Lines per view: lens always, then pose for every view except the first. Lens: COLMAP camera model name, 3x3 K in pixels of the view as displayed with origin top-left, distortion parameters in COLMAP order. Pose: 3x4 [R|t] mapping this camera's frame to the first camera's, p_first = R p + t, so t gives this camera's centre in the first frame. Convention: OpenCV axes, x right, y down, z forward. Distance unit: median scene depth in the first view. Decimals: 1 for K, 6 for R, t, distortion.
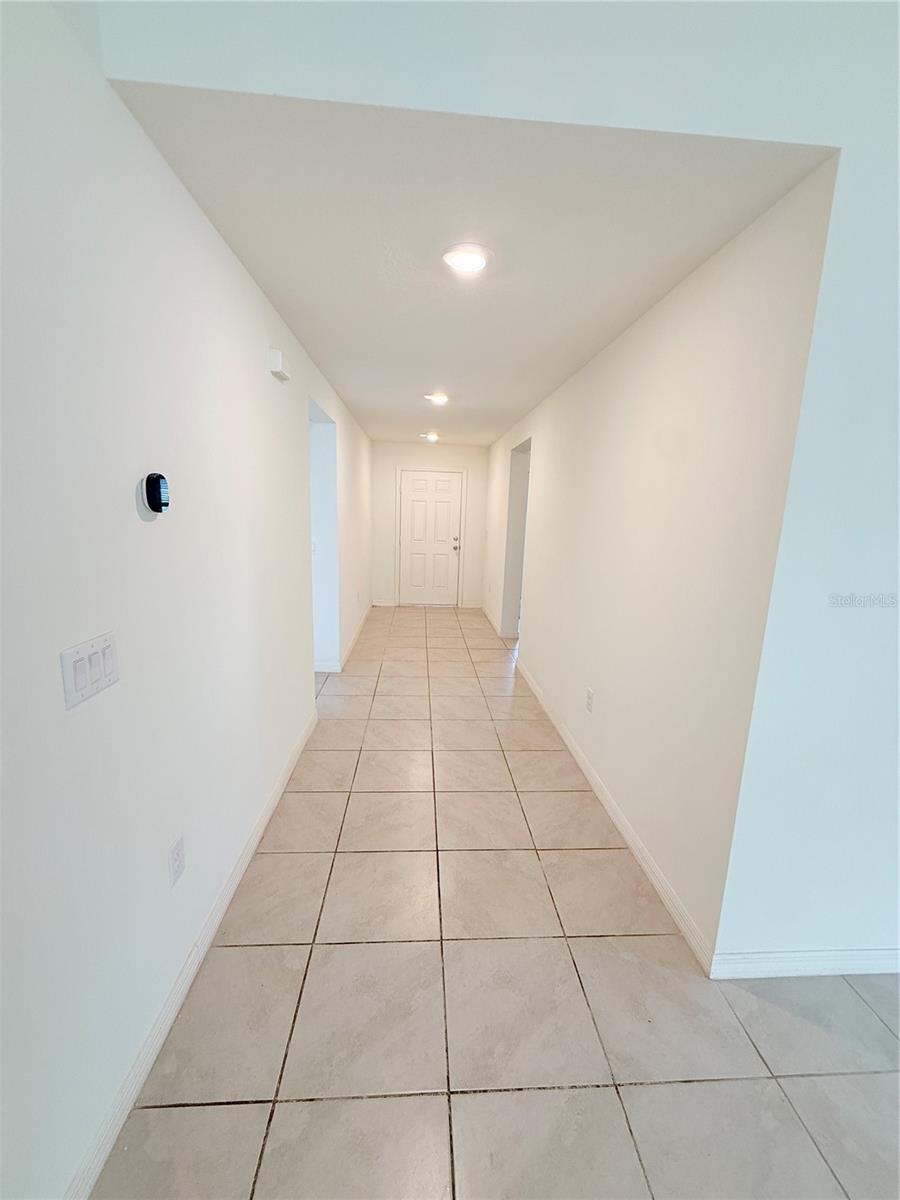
lens RADIAL K [[475.3, 0, 450.0], [0, 475.3, 600.0], [0, 0, 1]] dist [-0.011528, -0.000087]
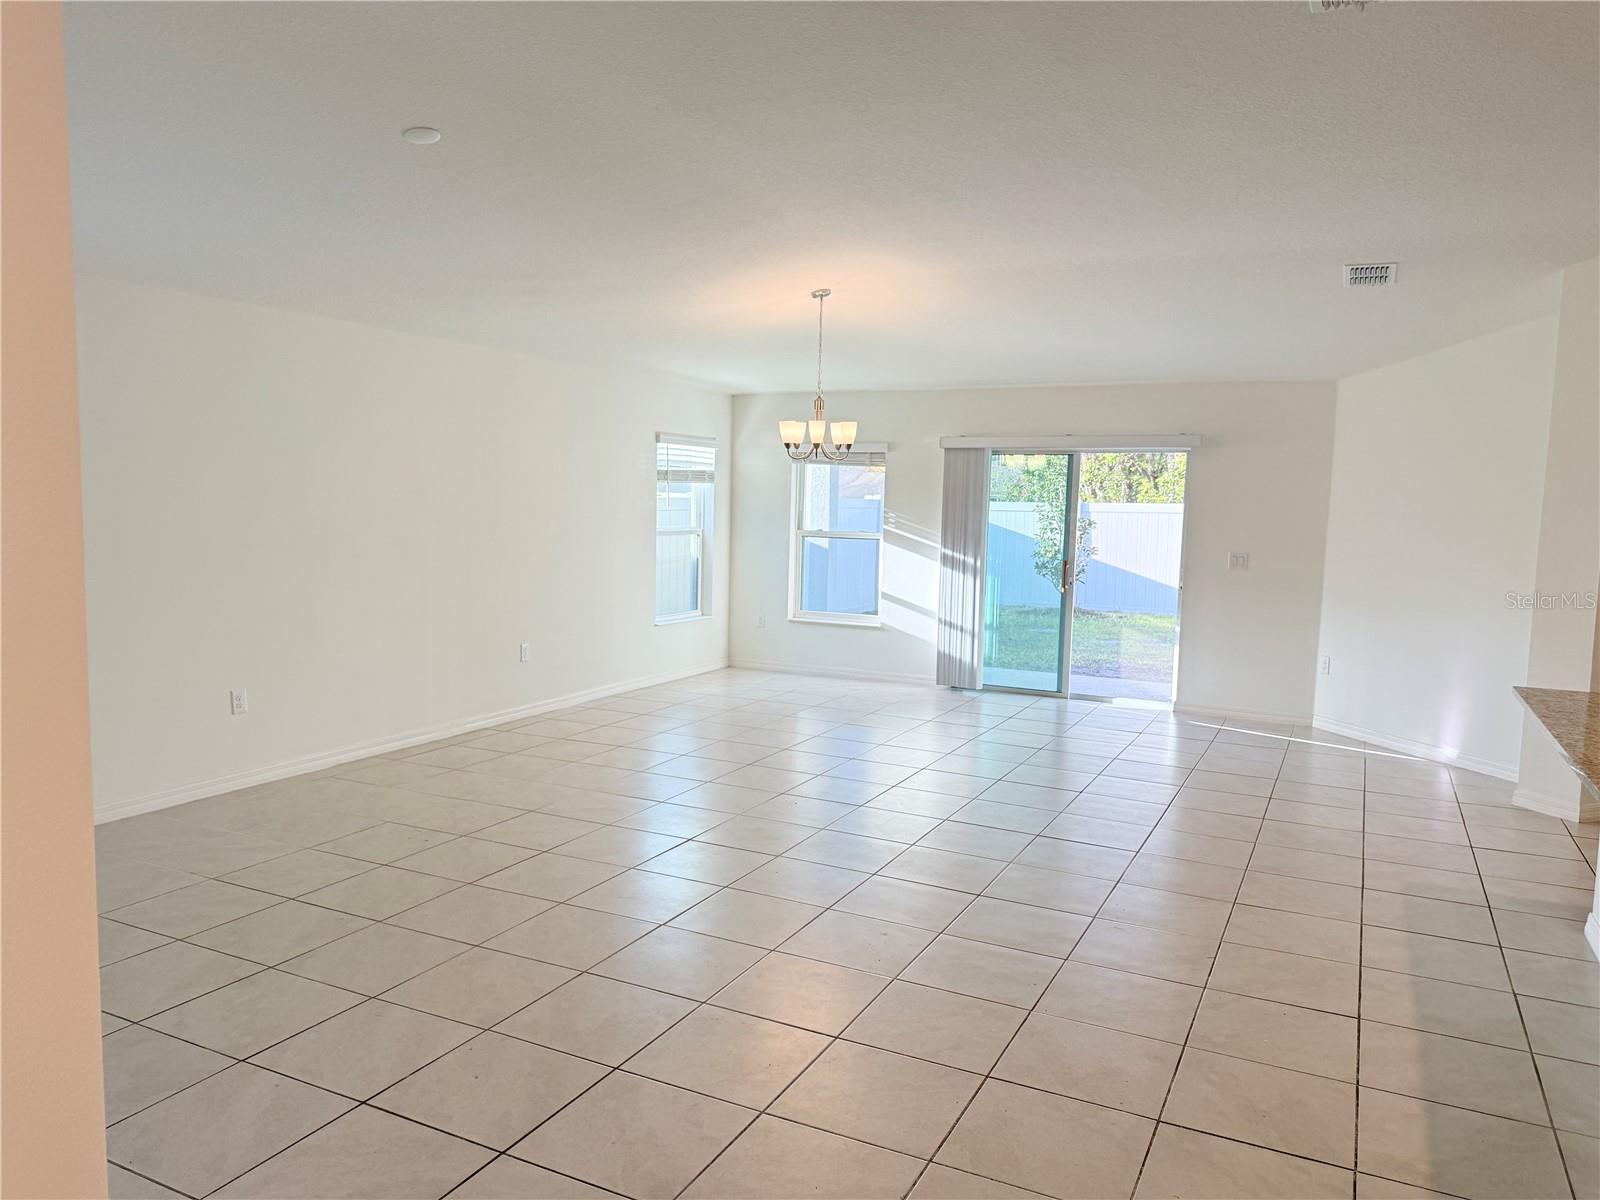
lens RADIAL K [[1162.2, 0, 800.0], [0, 1162.2, 600.0], [0, 0, 1]] dist [-0.035796, 0.000444]
pose [[0.869825, 0.042715, -0.491508, 0.069394], [-0.095442, 0.991994, -0.082692, 0.190199], [0.484041, 0.118838, 0.866938, -1.059120]]
